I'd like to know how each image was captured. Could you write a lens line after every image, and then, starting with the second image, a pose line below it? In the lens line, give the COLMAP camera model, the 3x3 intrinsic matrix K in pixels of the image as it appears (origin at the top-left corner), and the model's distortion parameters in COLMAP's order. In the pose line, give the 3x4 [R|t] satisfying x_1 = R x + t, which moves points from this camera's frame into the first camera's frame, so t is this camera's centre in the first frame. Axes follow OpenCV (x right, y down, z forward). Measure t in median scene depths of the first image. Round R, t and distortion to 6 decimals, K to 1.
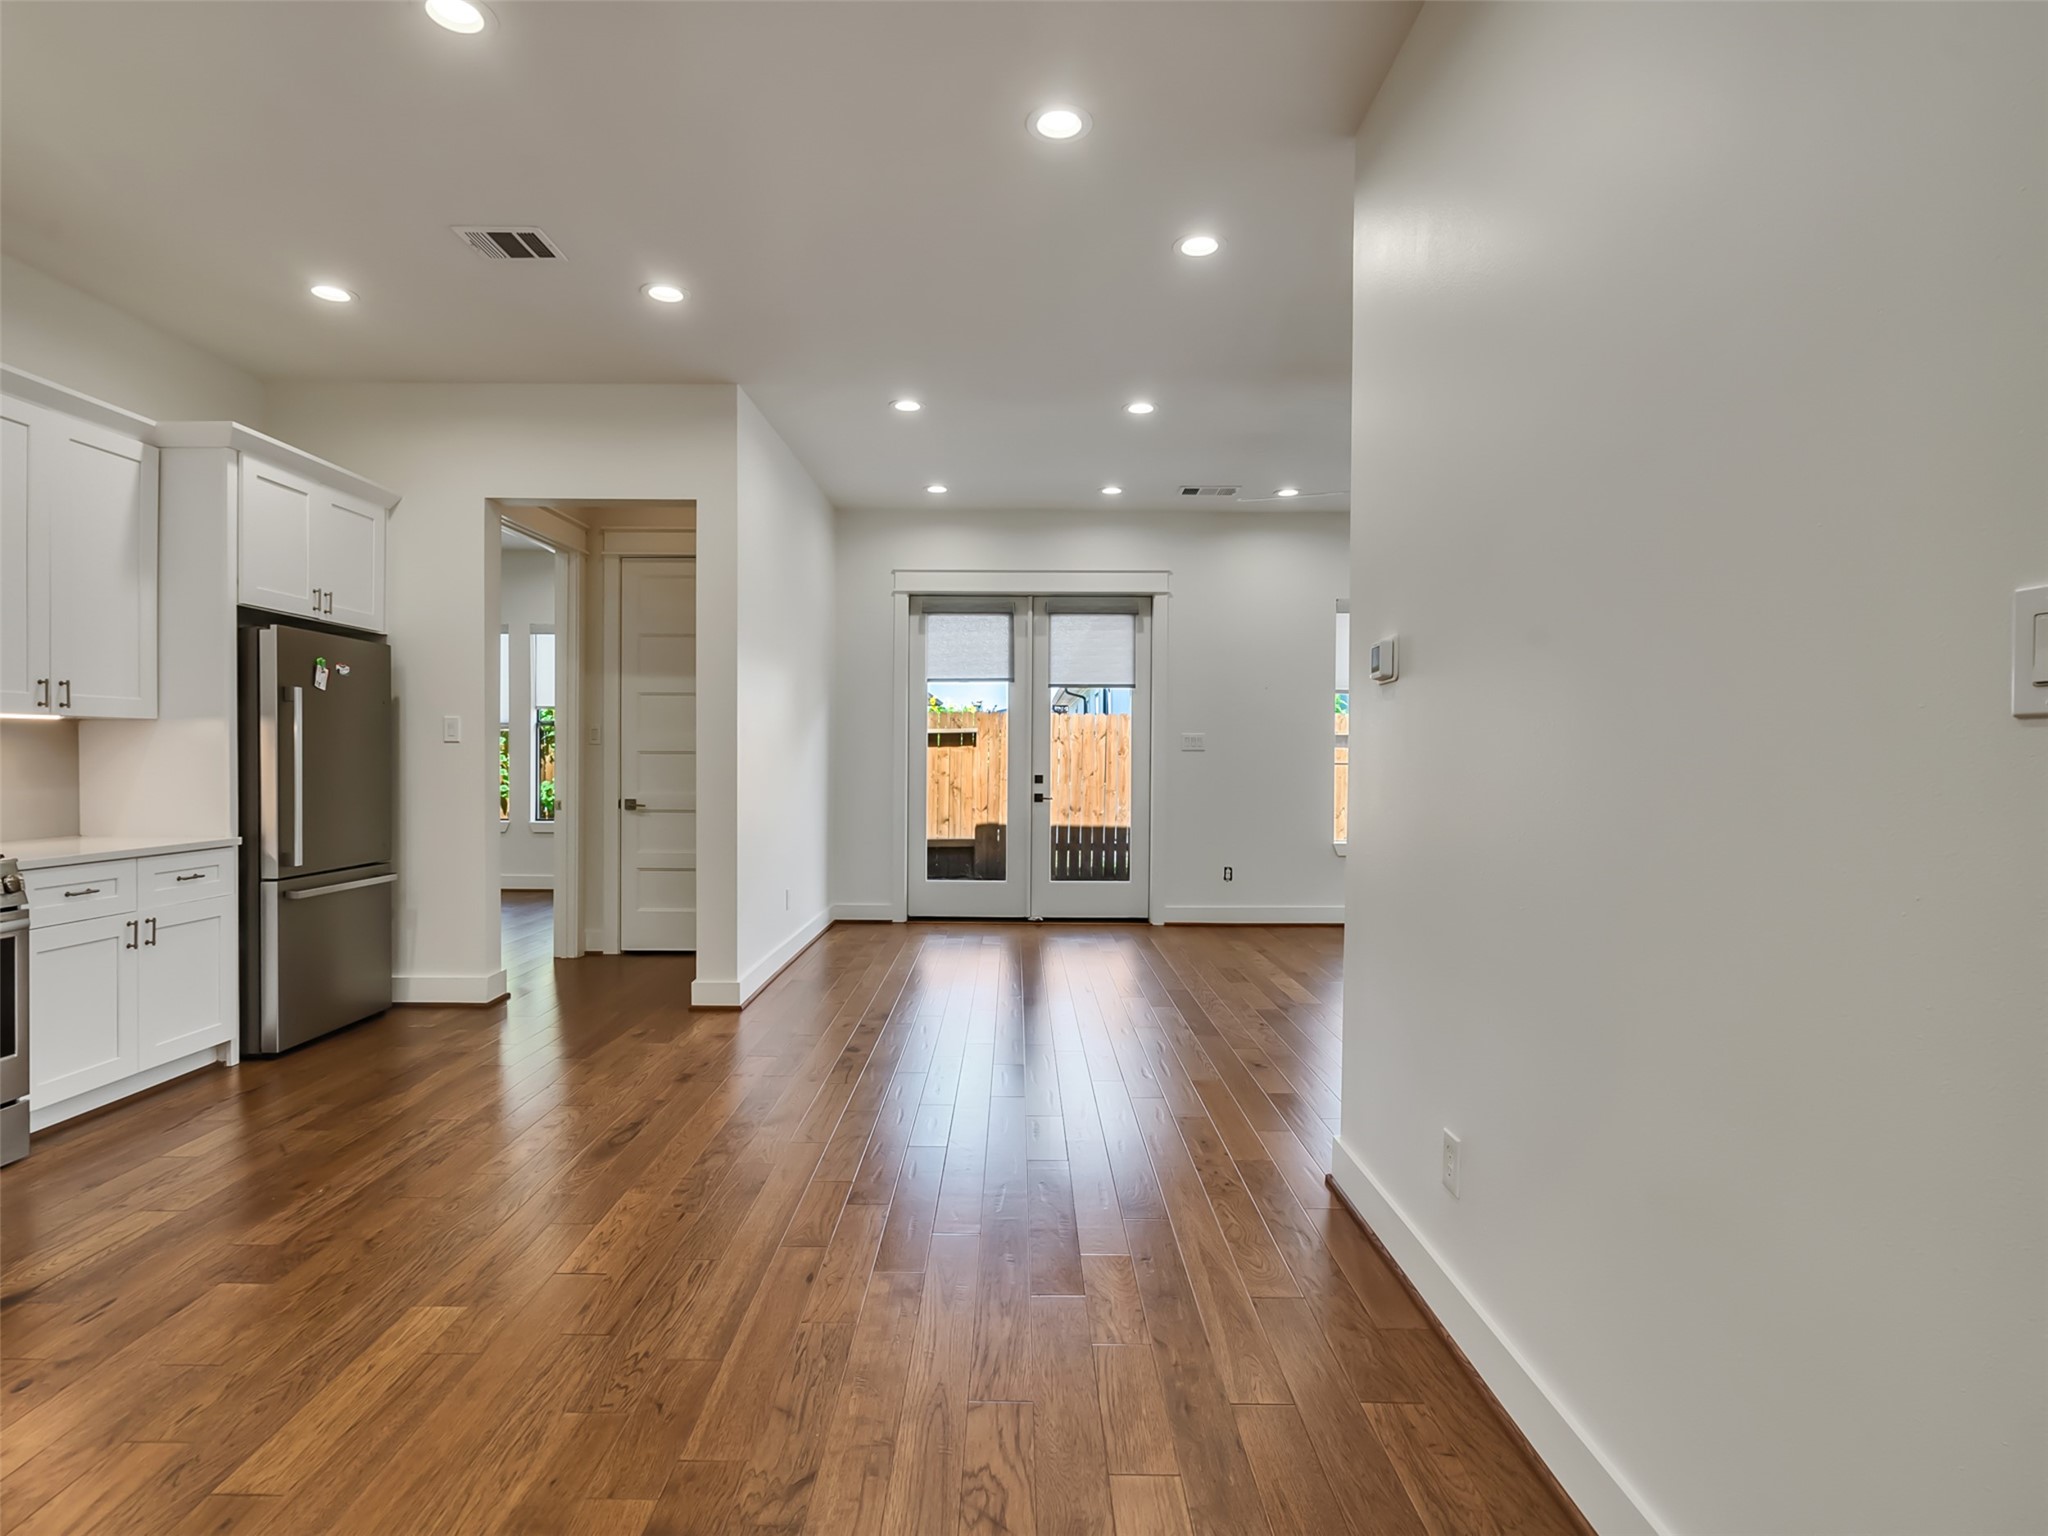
lens RADIAL K [[1049.7, 0, 1008.0], [0, 1049.7, 765.6], [0, 0, 1]] dist [-0.006306, 0.004387]
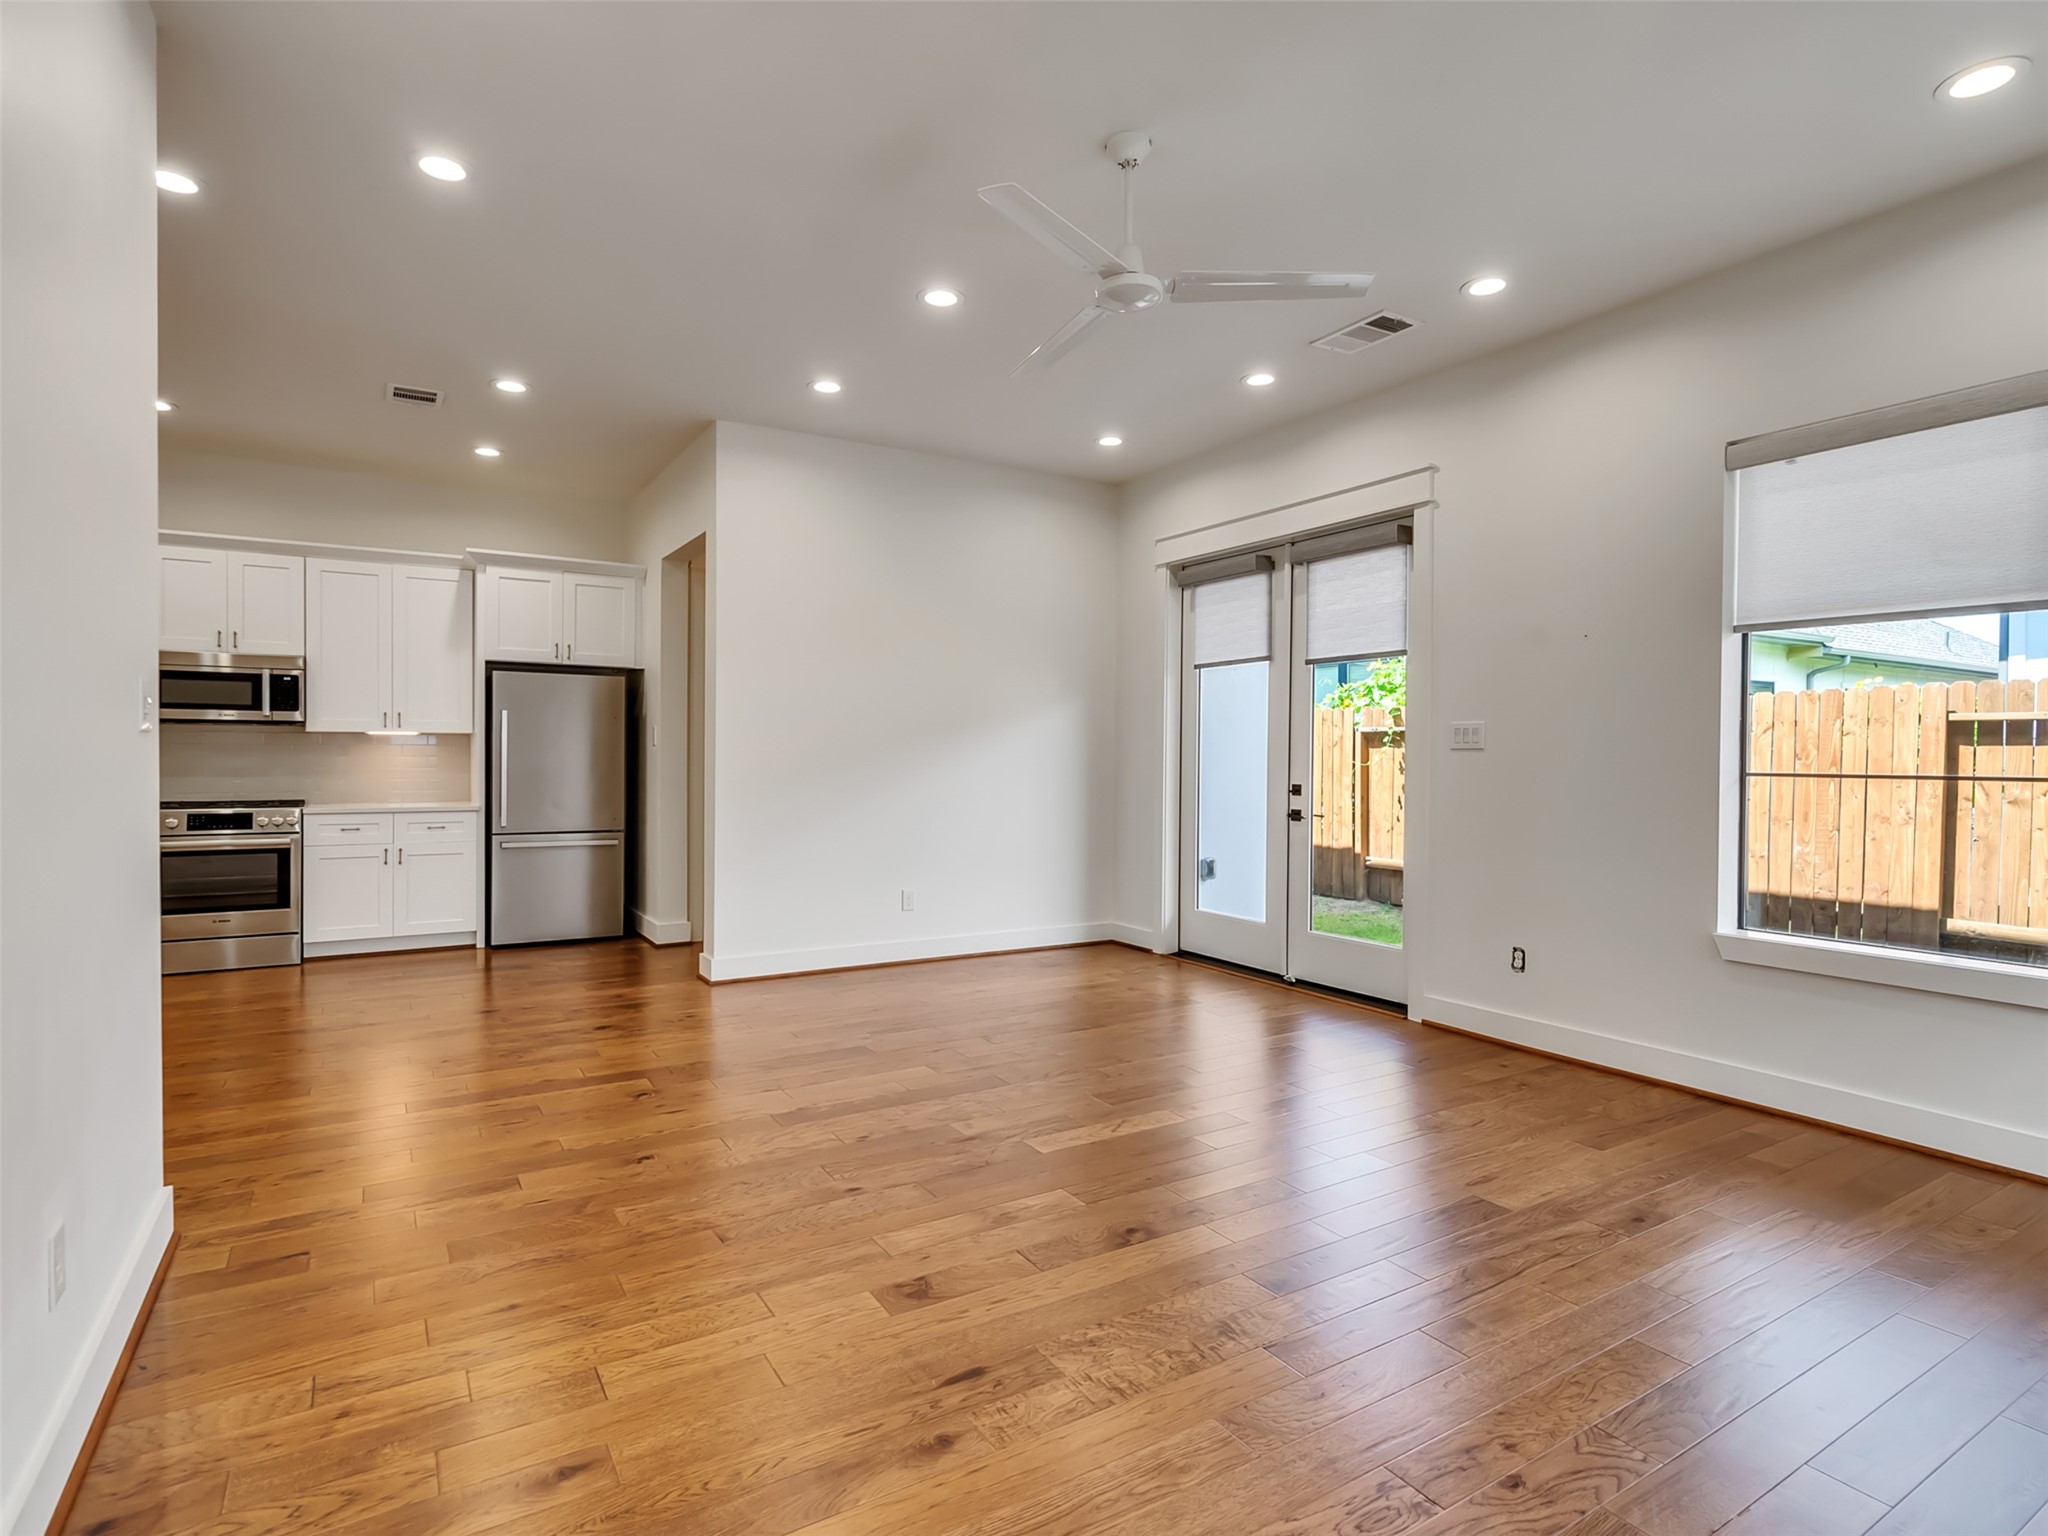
lens RADIAL K [[1049.7, 0, 1007.3], [0, 1049.7, 764.5], [0, 0, 1]] dist [-0.006306, 0.004387]
pose [[0.524098, 0.005723, -0.851639, 0.556148], [-0.012696, 0.999919, -0.001093, -0.001548], [0.851564, 0.011385, 0.524128, 0.447941]]
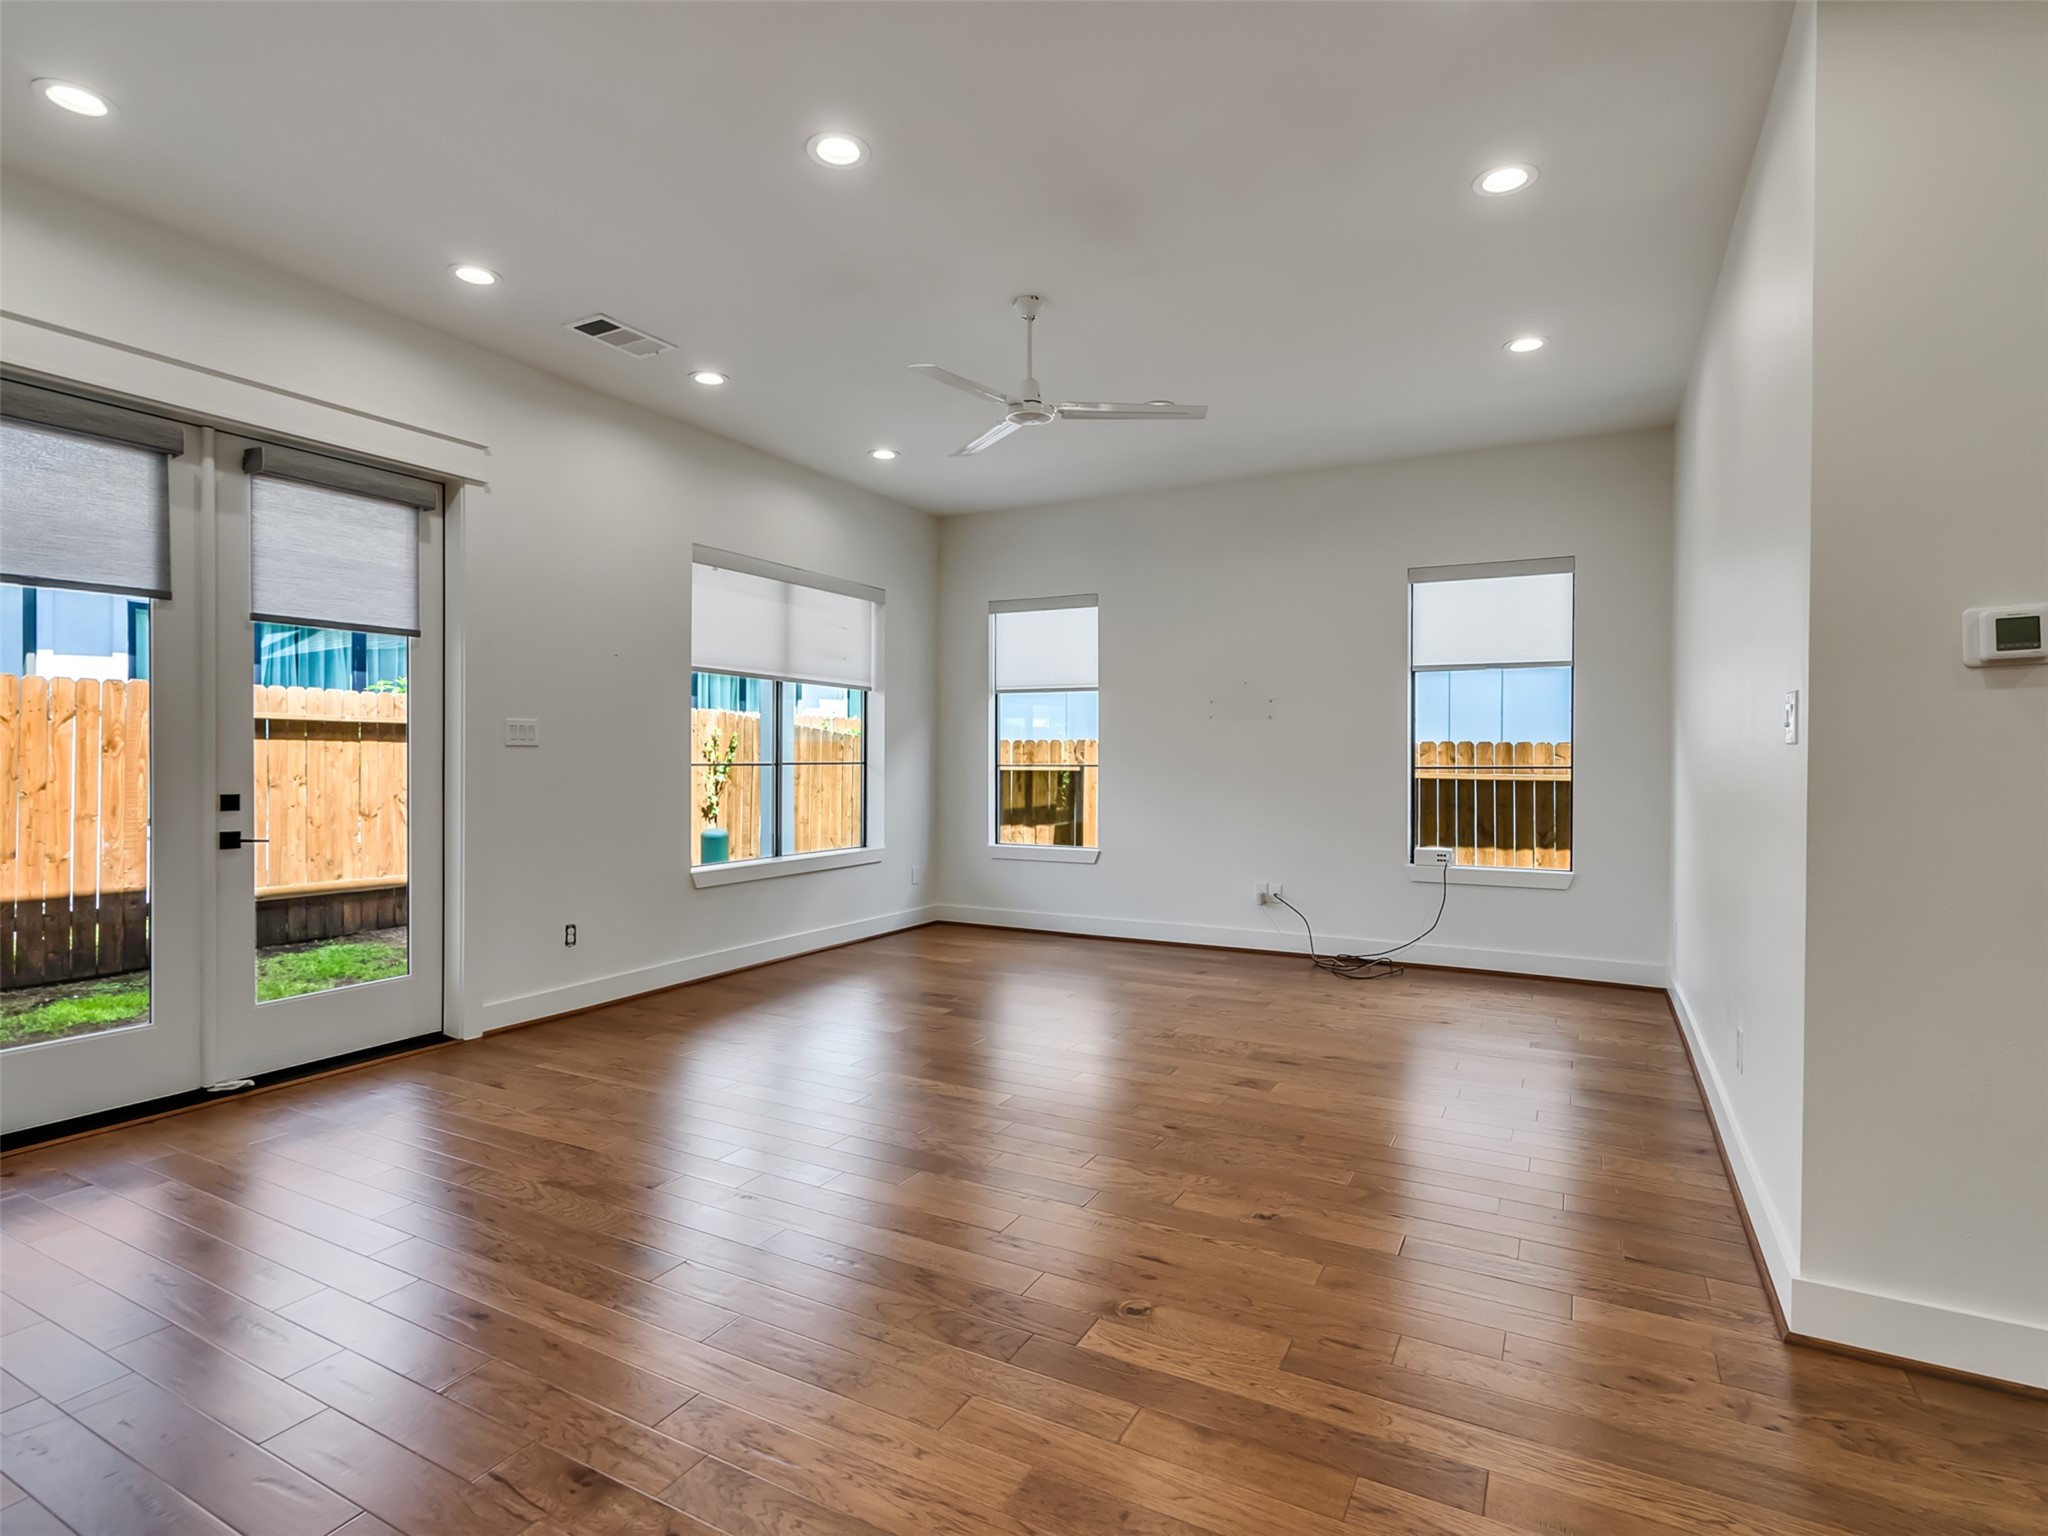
lens RADIAL K [[1049.7, 0, 1005.6], [0, 1049.7, 762.5], [0, 0, 1]] dist [-0.006306, 0.004387]
pose [[0.477402, -0.009075, 0.878638, -0.232960], [0.007174, 0.999954, 0.006430, -0.006730], [-0.878656, 0.003233, 0.477445, 0.448789]]
